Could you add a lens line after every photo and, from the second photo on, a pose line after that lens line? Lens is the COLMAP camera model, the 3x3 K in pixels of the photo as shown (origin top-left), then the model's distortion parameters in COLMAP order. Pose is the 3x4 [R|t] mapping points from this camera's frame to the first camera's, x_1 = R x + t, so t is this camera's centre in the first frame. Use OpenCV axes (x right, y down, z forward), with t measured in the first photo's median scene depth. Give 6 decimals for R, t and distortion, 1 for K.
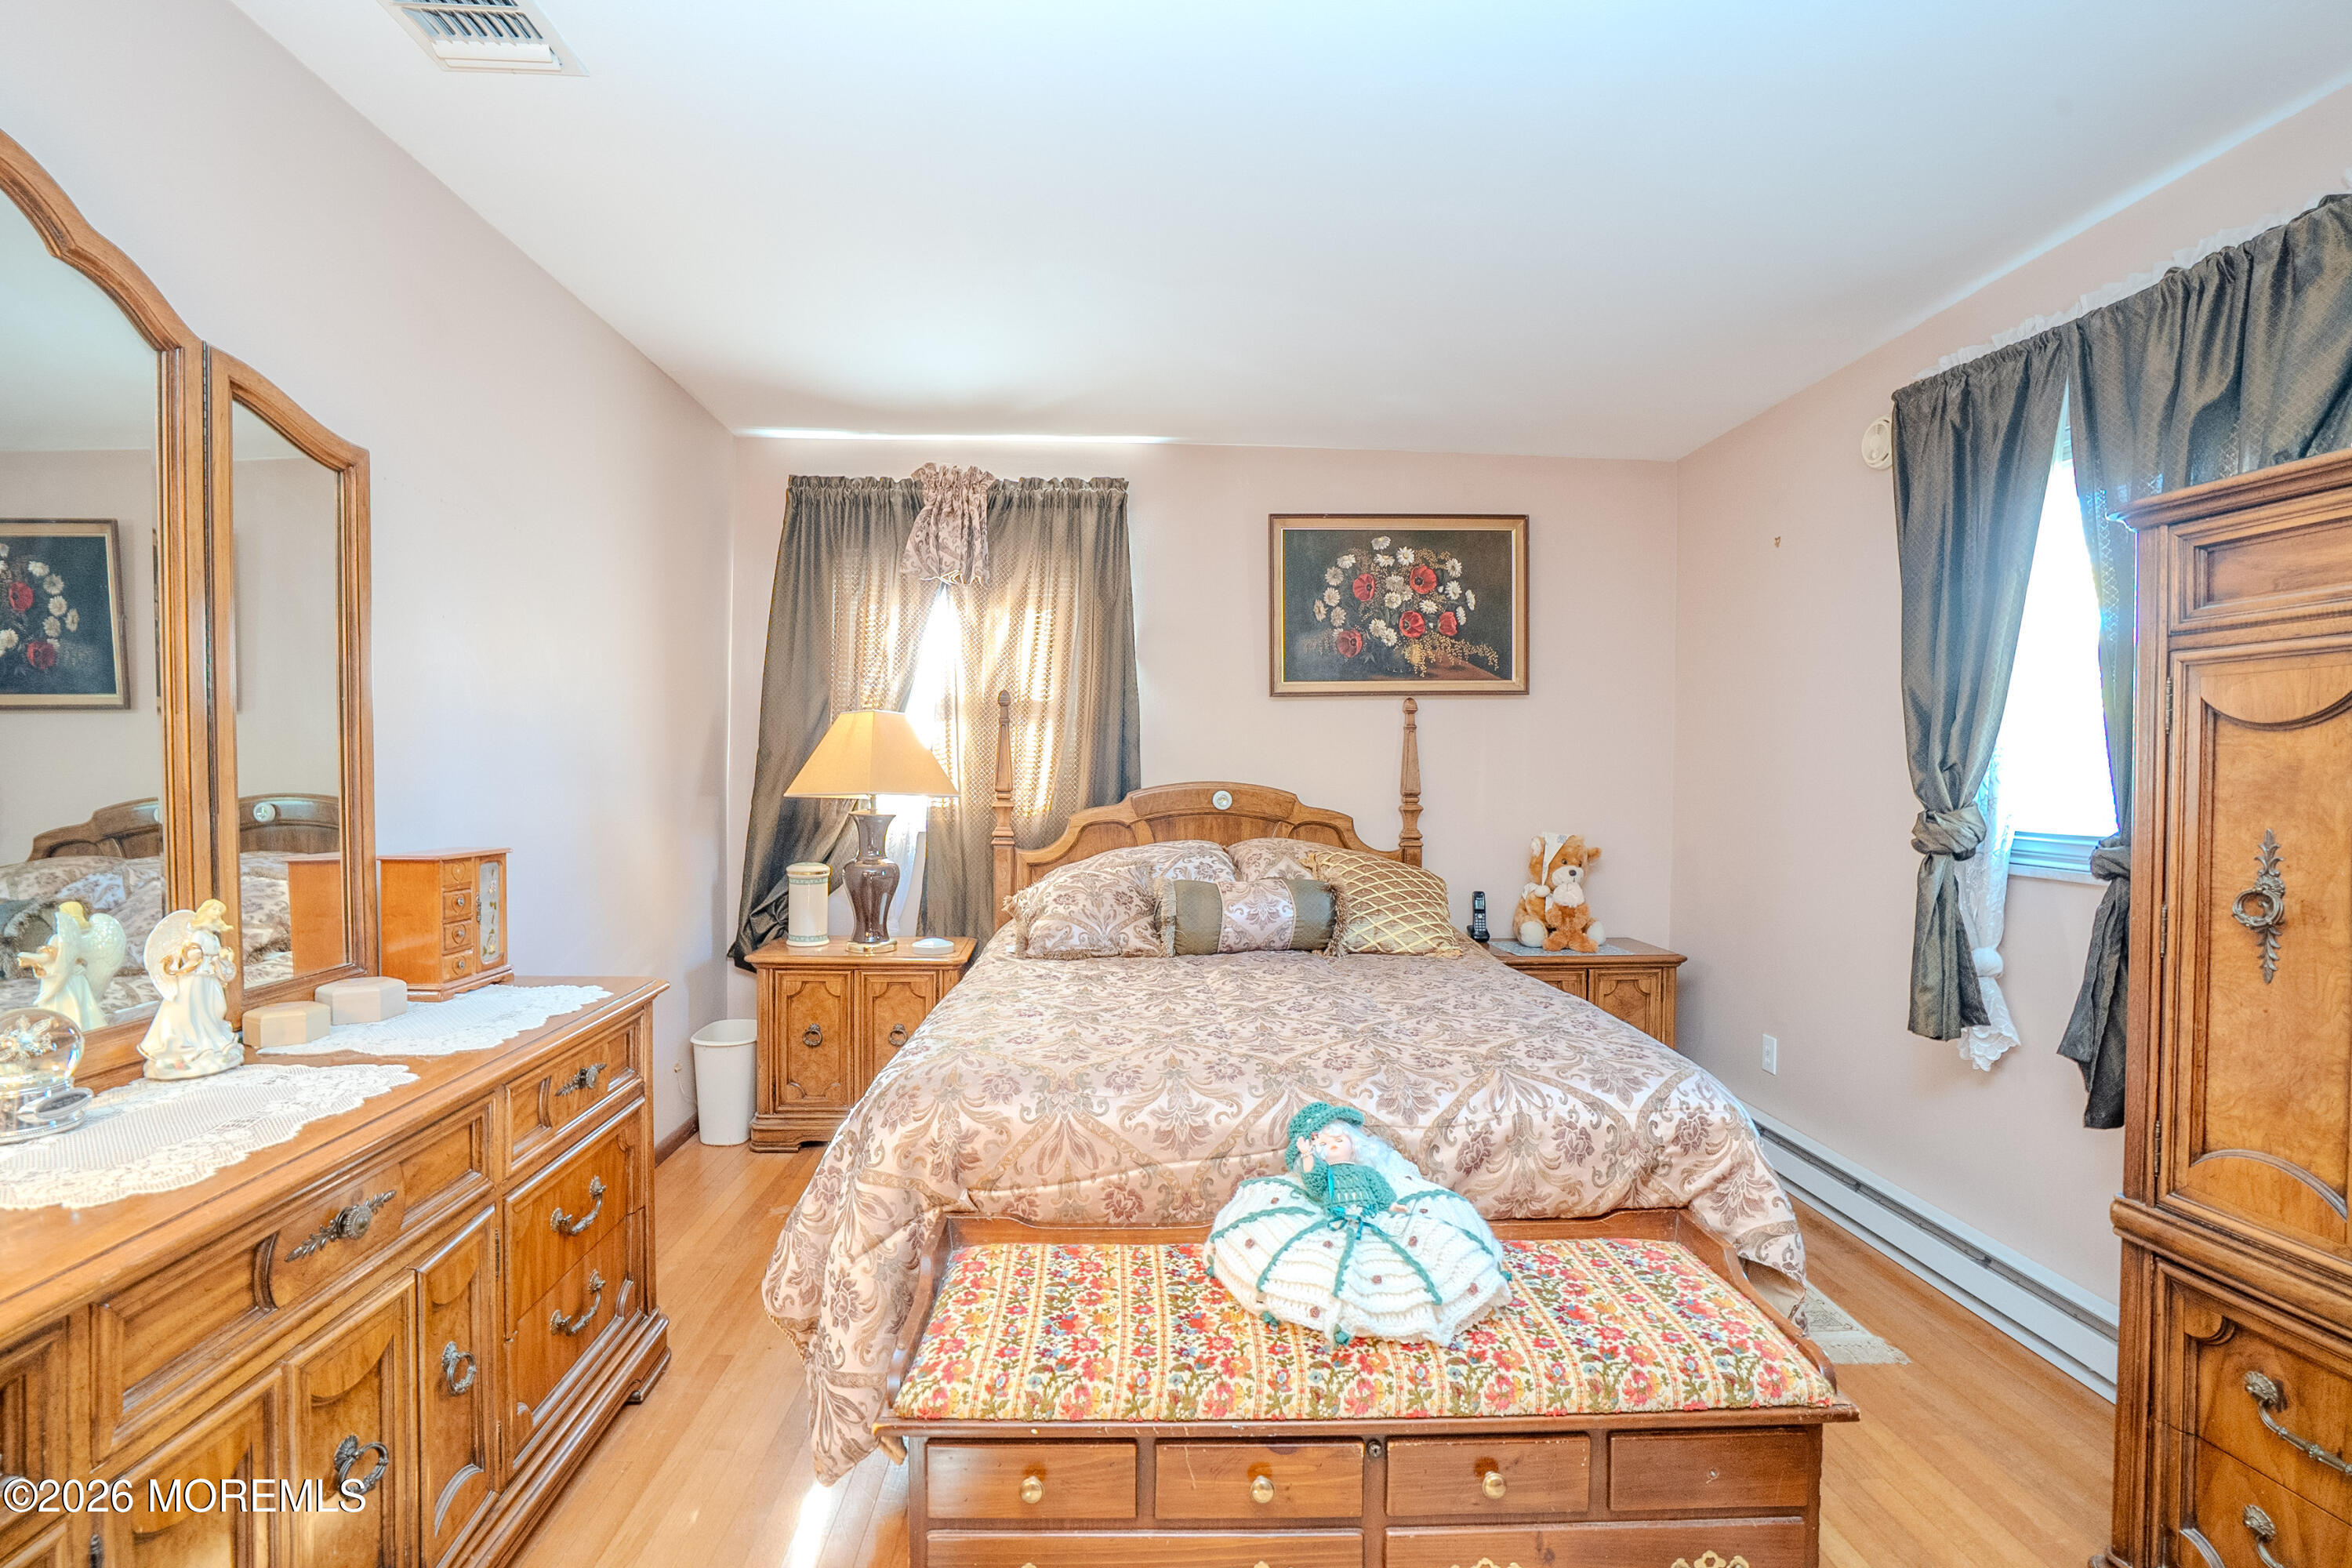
lens RADIAL K [[1080.1, 0, 1172.3], [0, 1080.1, 779.3], [0, 0, 1]] dist [-0.071388, 0.034570]
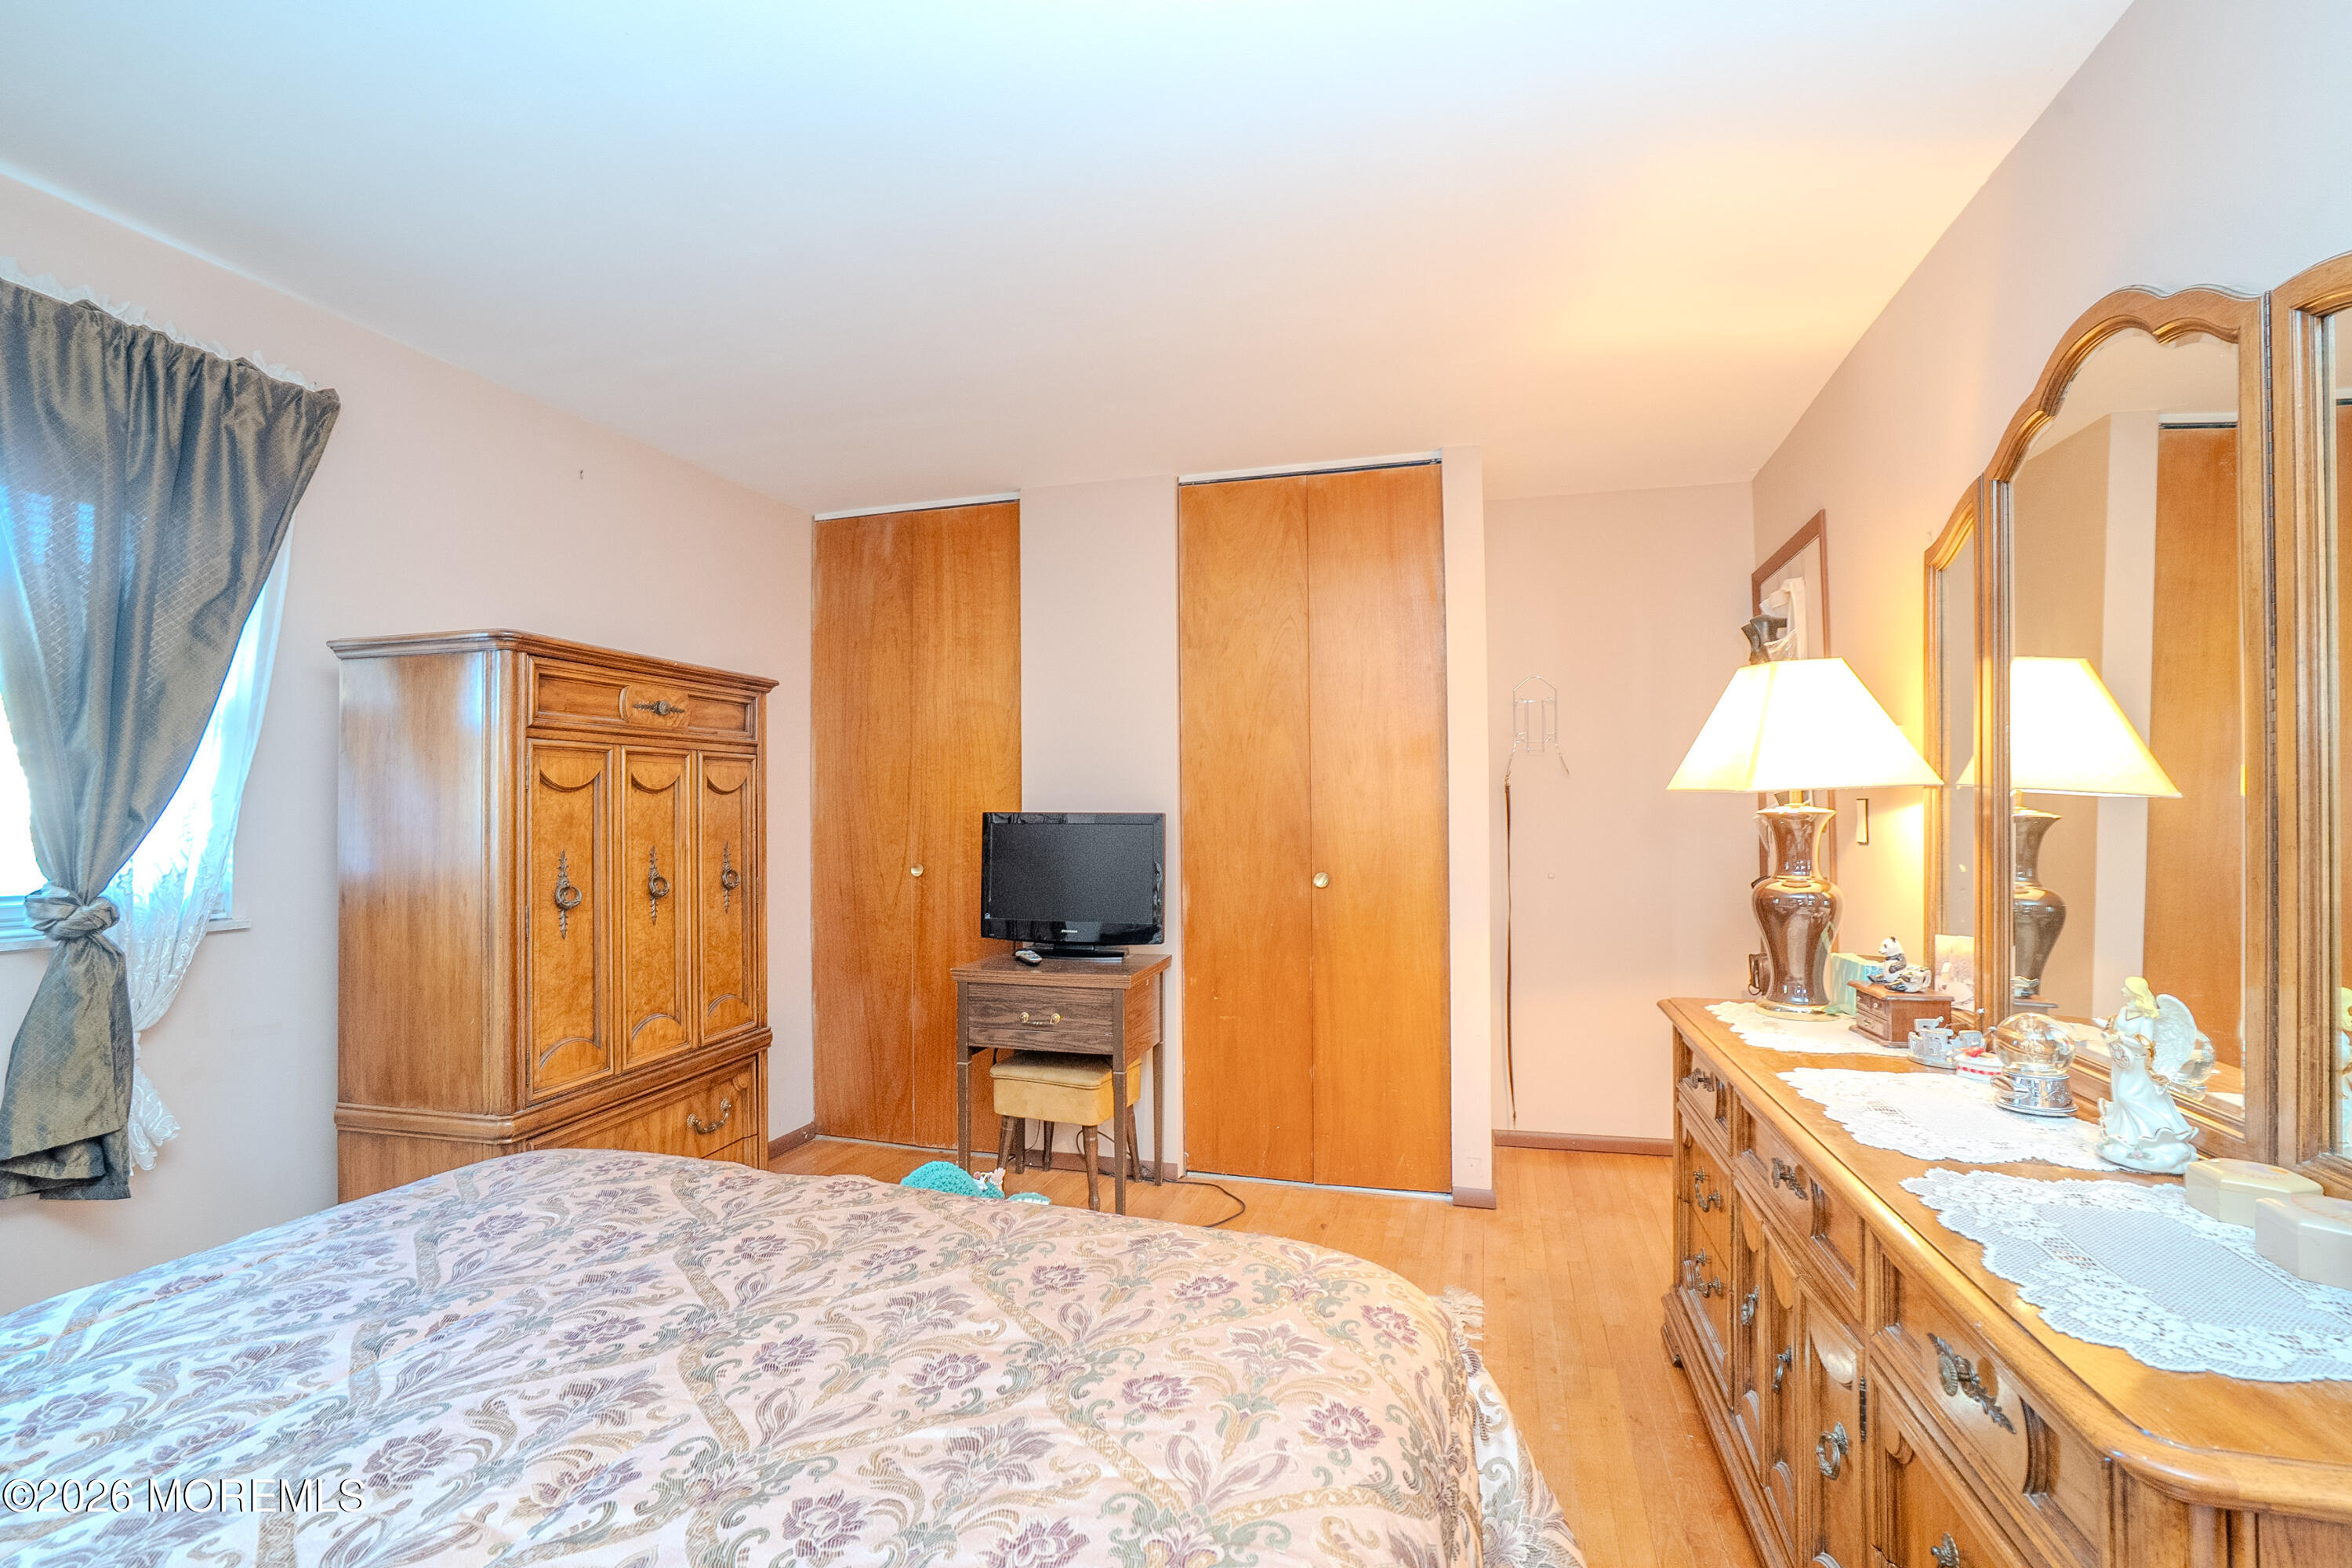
lens RADIAL K [[1080.1, 0, 1172.3], [0, 1080.1, 779.3], [0, 0, 1]] dist [-0.071388, 0.034570]
pose [[-0.960275, 0.003149, 0.279036, -0.362863], [0.005589, 0.999953, 0.007947, -0.070880], [-0.278998, 0.009190, -0.960248, 2.235807]]
